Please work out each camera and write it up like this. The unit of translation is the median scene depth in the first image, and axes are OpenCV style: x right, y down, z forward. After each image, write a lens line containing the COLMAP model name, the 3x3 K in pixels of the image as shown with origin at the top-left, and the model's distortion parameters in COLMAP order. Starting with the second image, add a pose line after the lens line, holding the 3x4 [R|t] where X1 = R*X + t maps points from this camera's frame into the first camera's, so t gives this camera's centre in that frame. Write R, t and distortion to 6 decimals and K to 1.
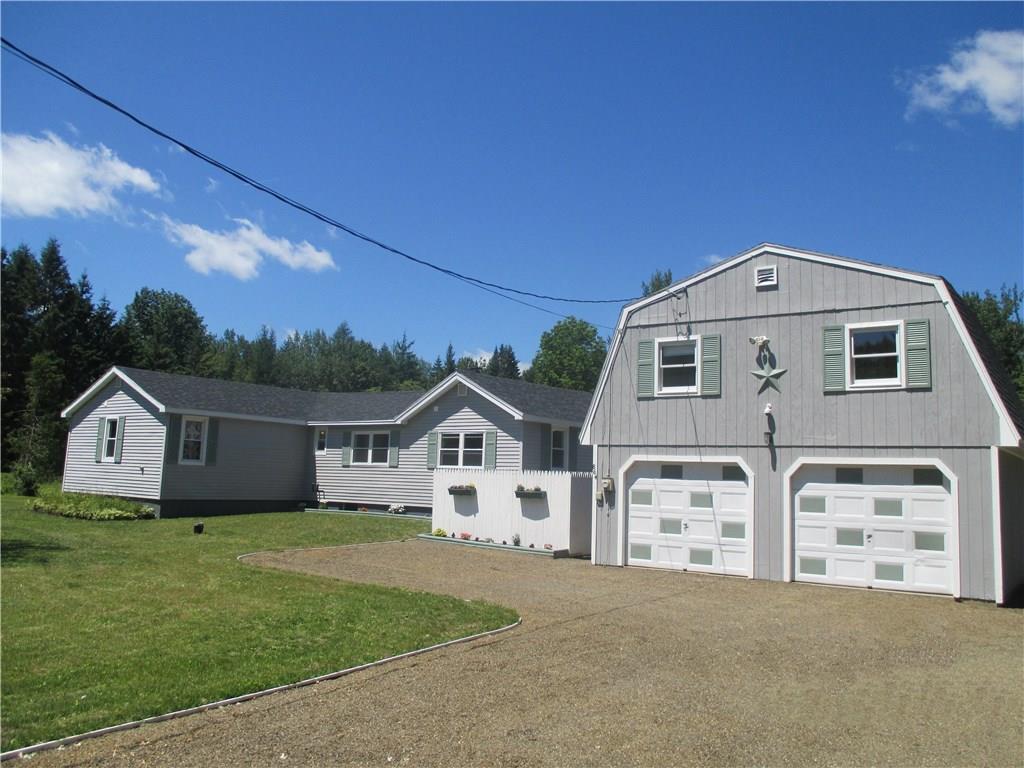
lens RADIAL K [[851.2, 0, 512.0], [0, 851.2, 384.0], [0, 0, 1]] dist [-0.037508, 0.009527]
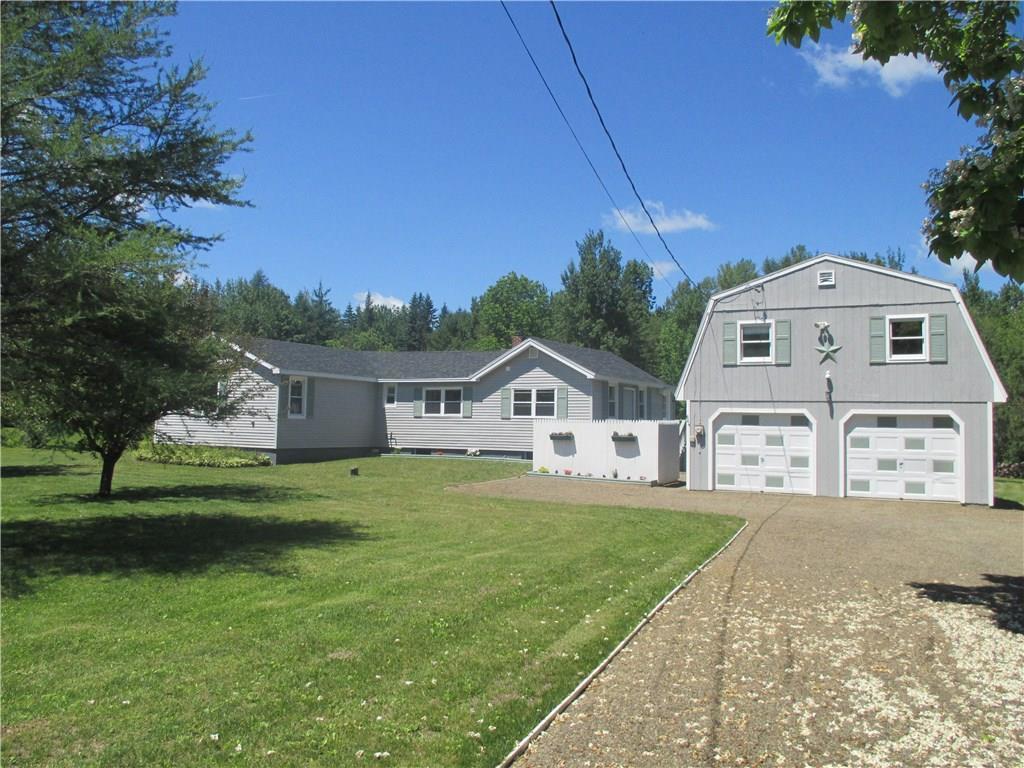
lens RADIAL K [[851.2, 0, 512.0], [0, 851.2, 384.0], [0, 0, 1]] dist [-0.037508, 0.009527]
pose [[0.989200, -0.007589, 0.146377, -0.367957], [-0.002280, 0.997741, 0.067135, -0.042333], [-0.146556, -0.066743, 0.986948, -0.262711]]
